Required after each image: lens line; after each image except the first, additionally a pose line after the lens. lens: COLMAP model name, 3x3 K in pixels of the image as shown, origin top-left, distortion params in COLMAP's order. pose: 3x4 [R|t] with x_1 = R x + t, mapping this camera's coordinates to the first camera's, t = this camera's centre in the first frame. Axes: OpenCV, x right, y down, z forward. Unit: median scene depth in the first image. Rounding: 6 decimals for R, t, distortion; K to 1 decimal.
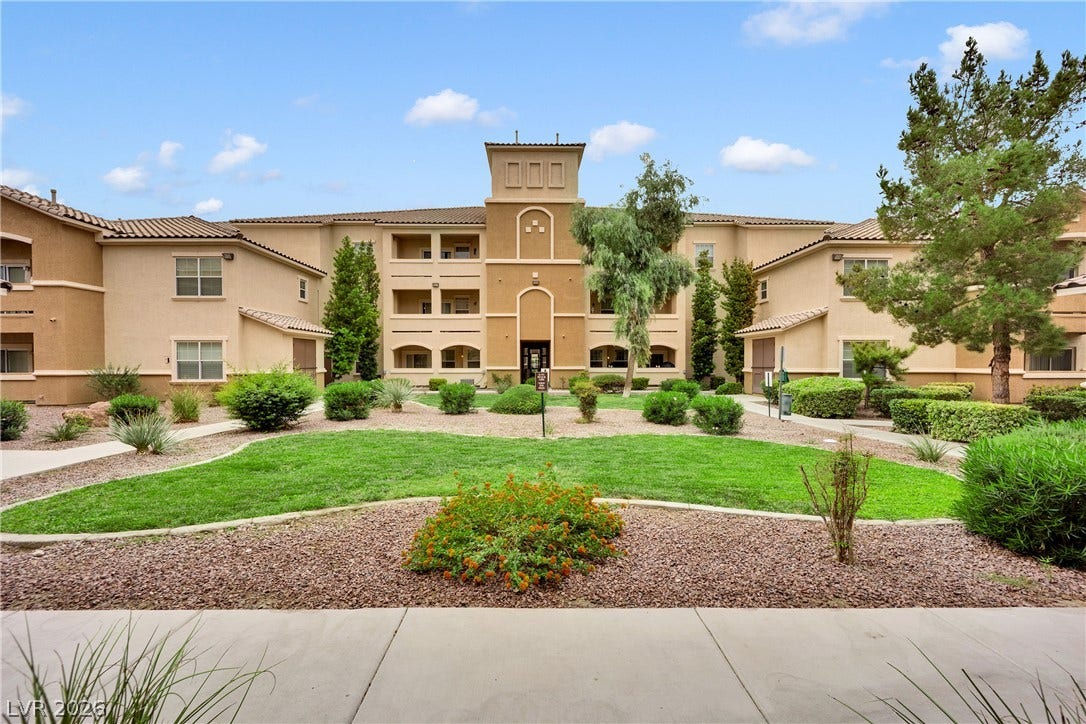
lens RADIAL K [[438.7, 0, 537.6], [0, 438.7, 360.5], [0, 0, 1]] dist [-0.001223, -0.000765]
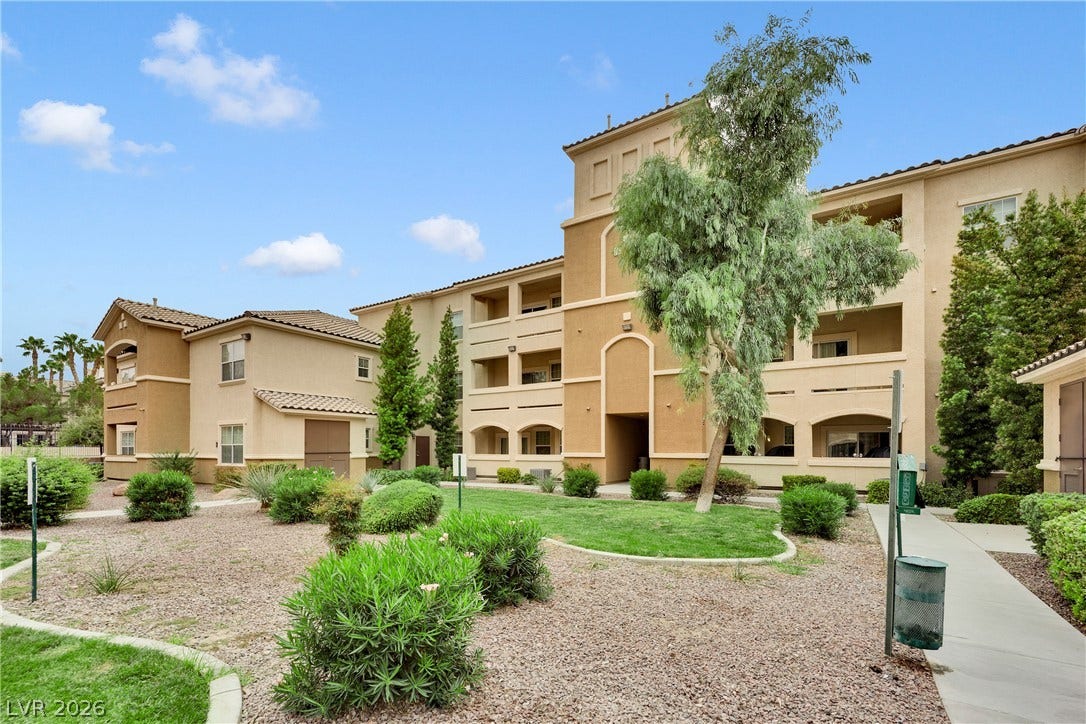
lens RADIAL K [[457.7, 0, 543.0], [0, 457.7, 442.5], [0, 0, 1]] dist [0.000311, -0.000105]
pose [[0.841663, -0.005799, -0.539971, 0.263456], [0.002507, 0.999974, -0.006832, 0.002516], [0.539997, 0.004396, 0.841656, 0.342509]]
